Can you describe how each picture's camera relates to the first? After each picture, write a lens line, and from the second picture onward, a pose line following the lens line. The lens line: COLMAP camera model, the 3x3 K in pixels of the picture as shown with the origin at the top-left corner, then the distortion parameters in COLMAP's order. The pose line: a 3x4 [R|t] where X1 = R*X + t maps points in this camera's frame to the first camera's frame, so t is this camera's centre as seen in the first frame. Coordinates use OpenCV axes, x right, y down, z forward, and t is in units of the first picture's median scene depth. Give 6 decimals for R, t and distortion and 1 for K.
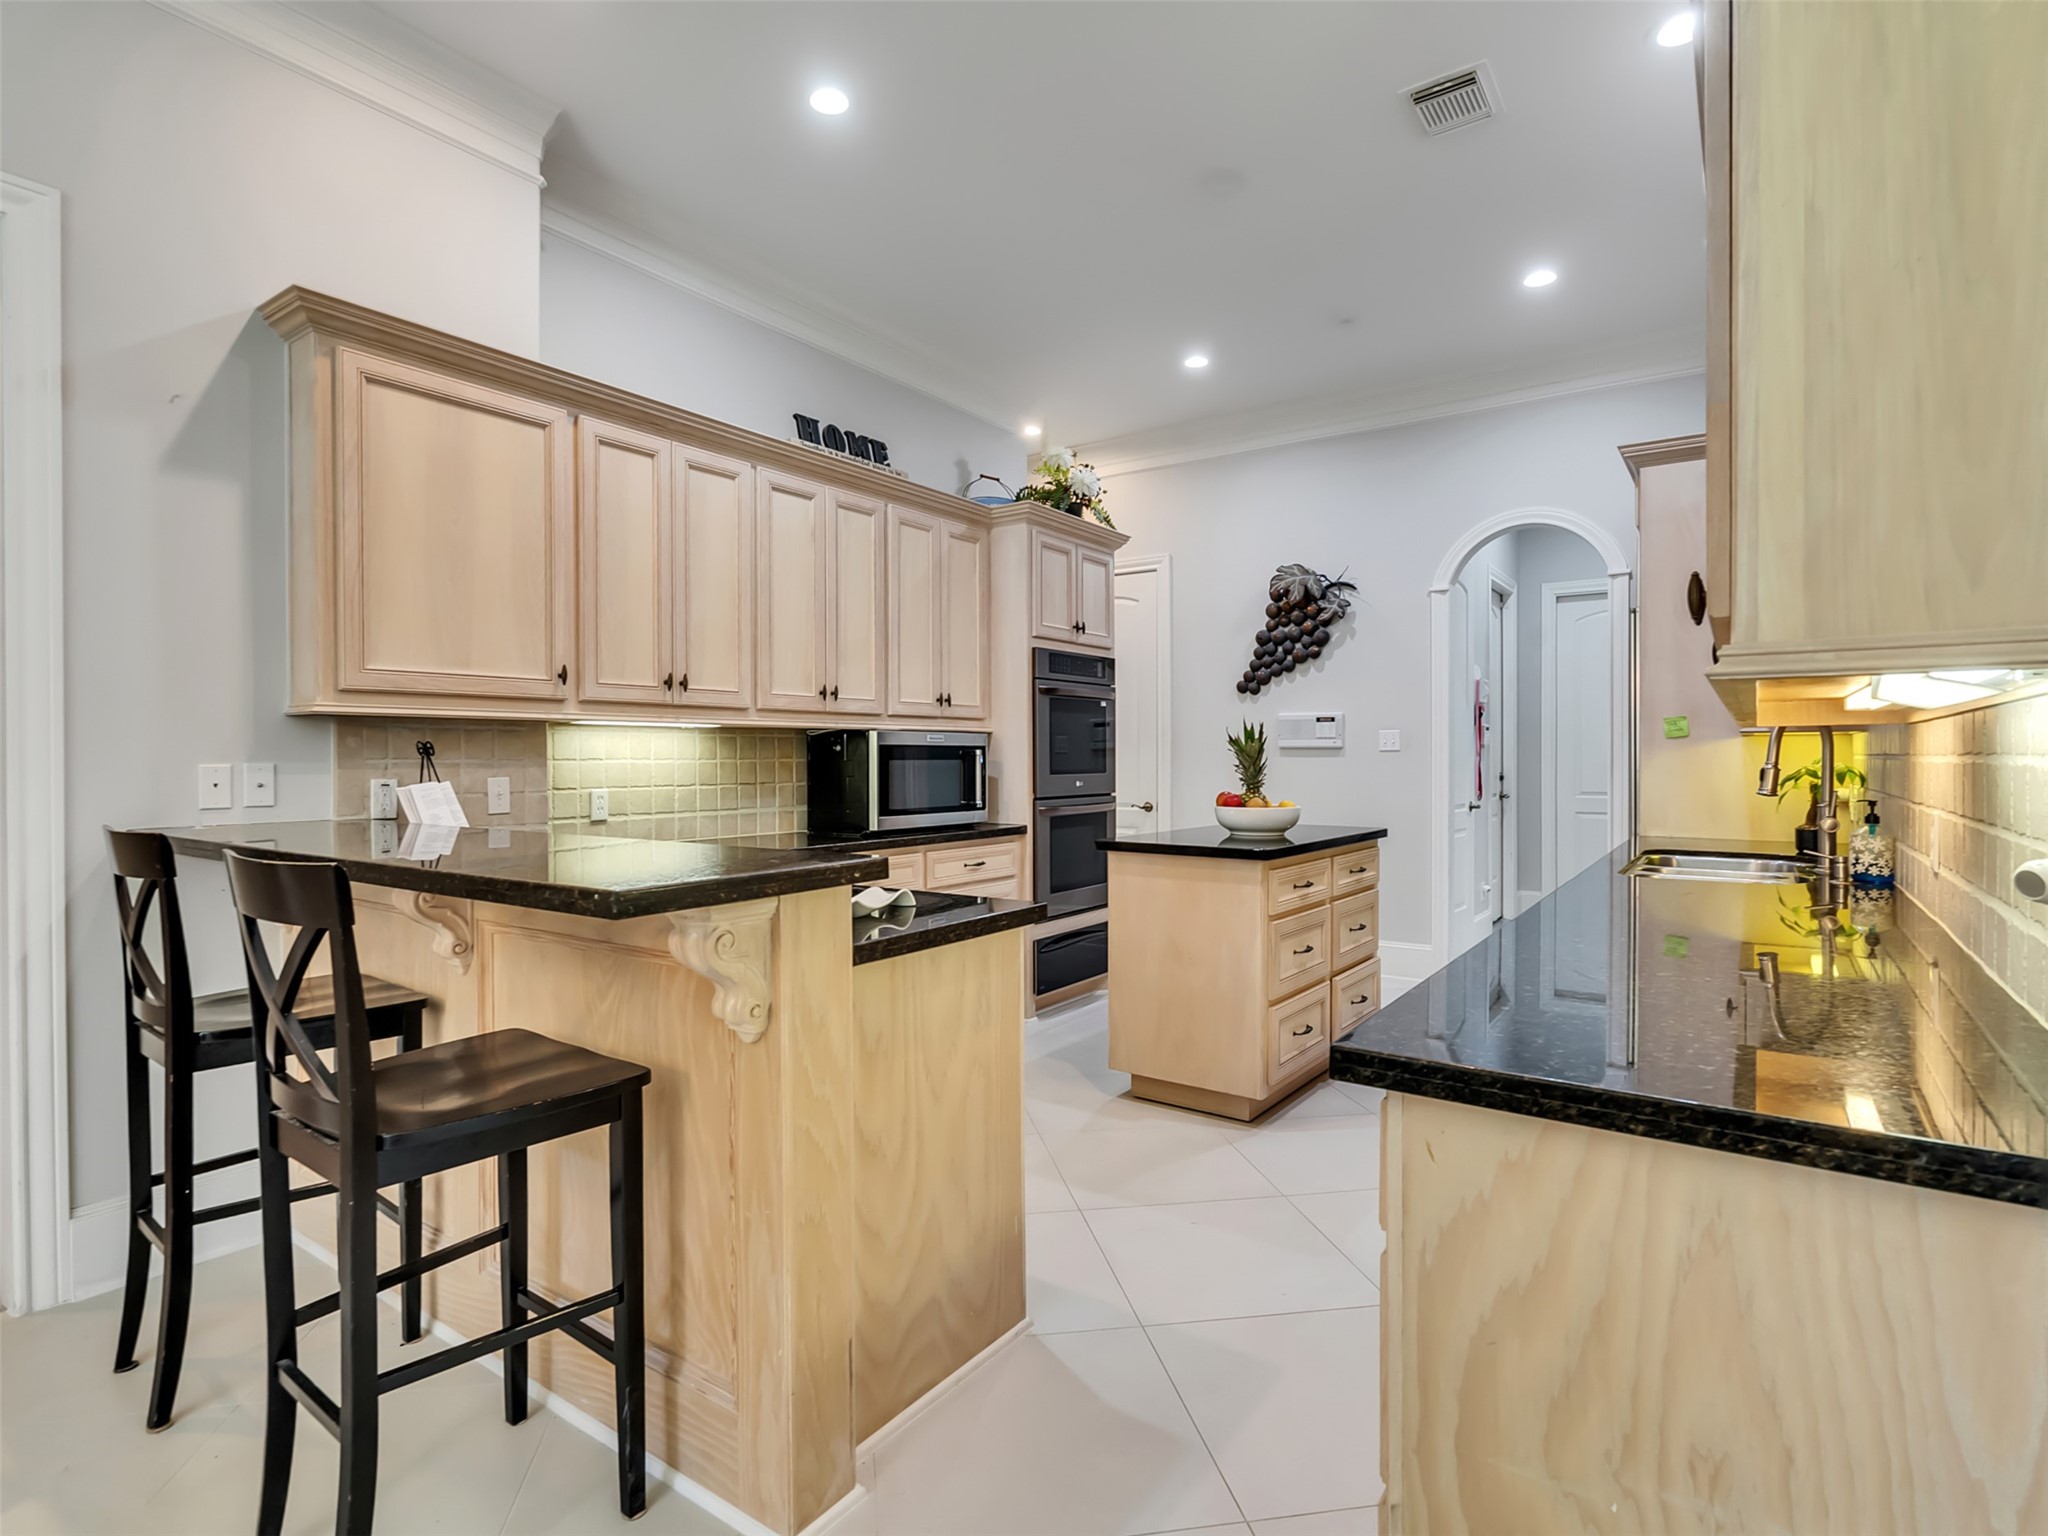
lens RADIAL K [[1052.9, 0, 1021.0], [0, 1052.9, 768.1], [0, 0, 1]] dist [-0.002751, 0.001002]
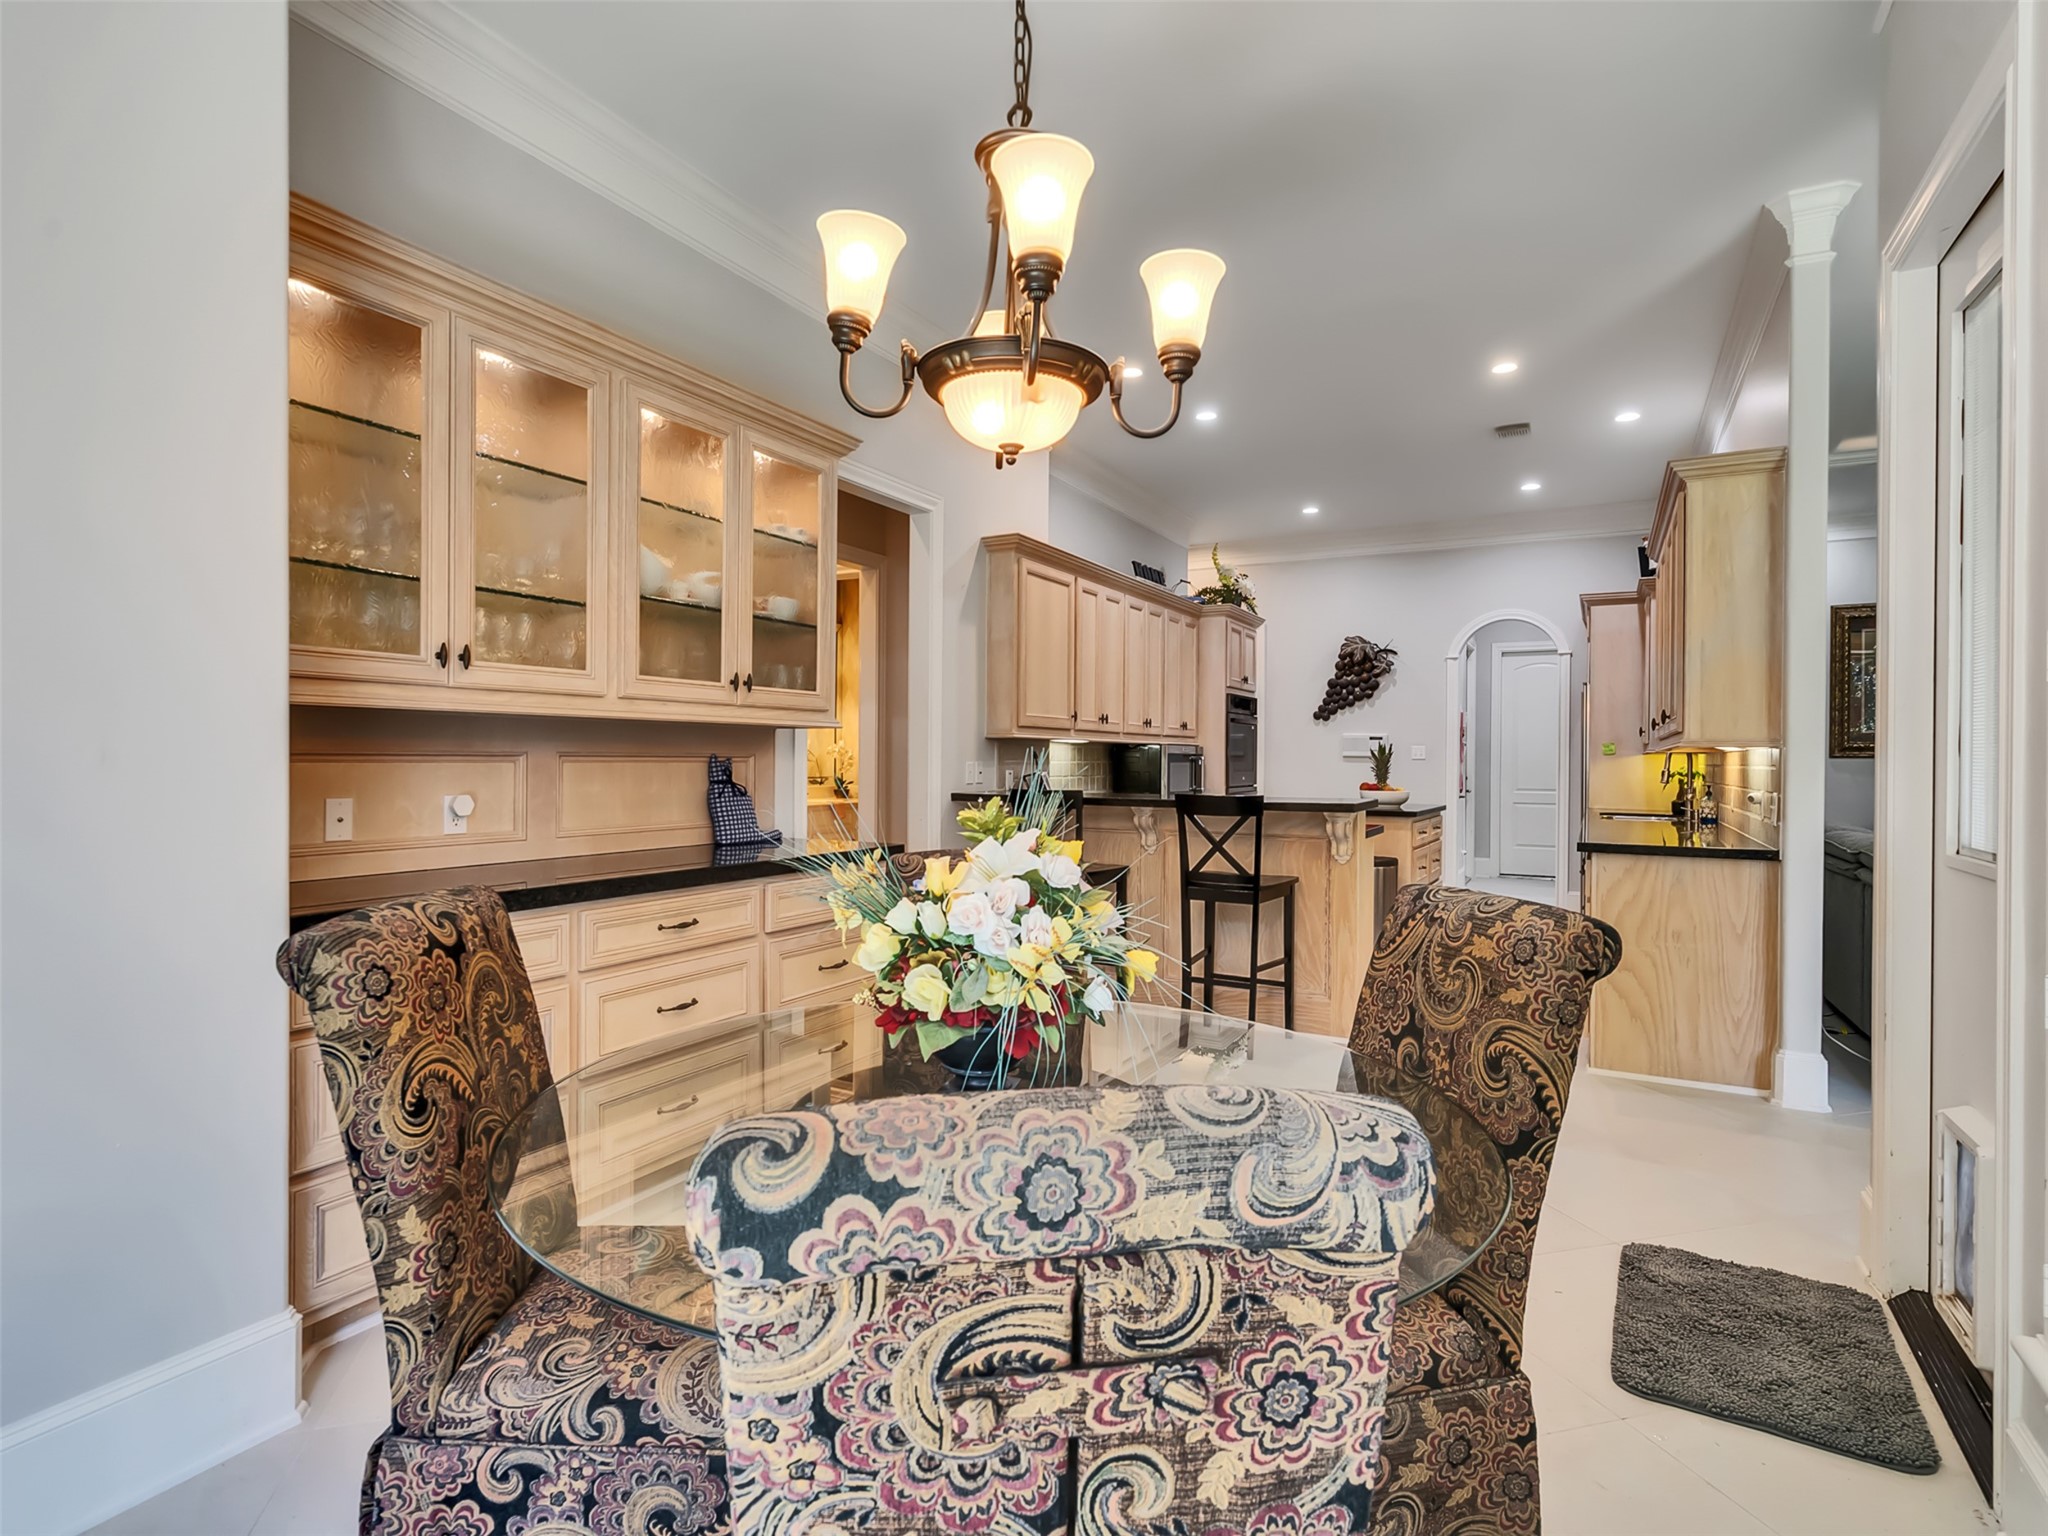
lens RADIAL K [[1052.9, 0, 1027.0], [0, 1052.9, 763.9], [0, 0, 1]] dist [-0.002751, 0.001002]
pose [[0.993593, 0.010392, 0.112538, -0.481779], [-0.009775, 0.999934, -0.006033, 0.006860], [-0.112593, 0.004894, 0.993629, -0.578124]]
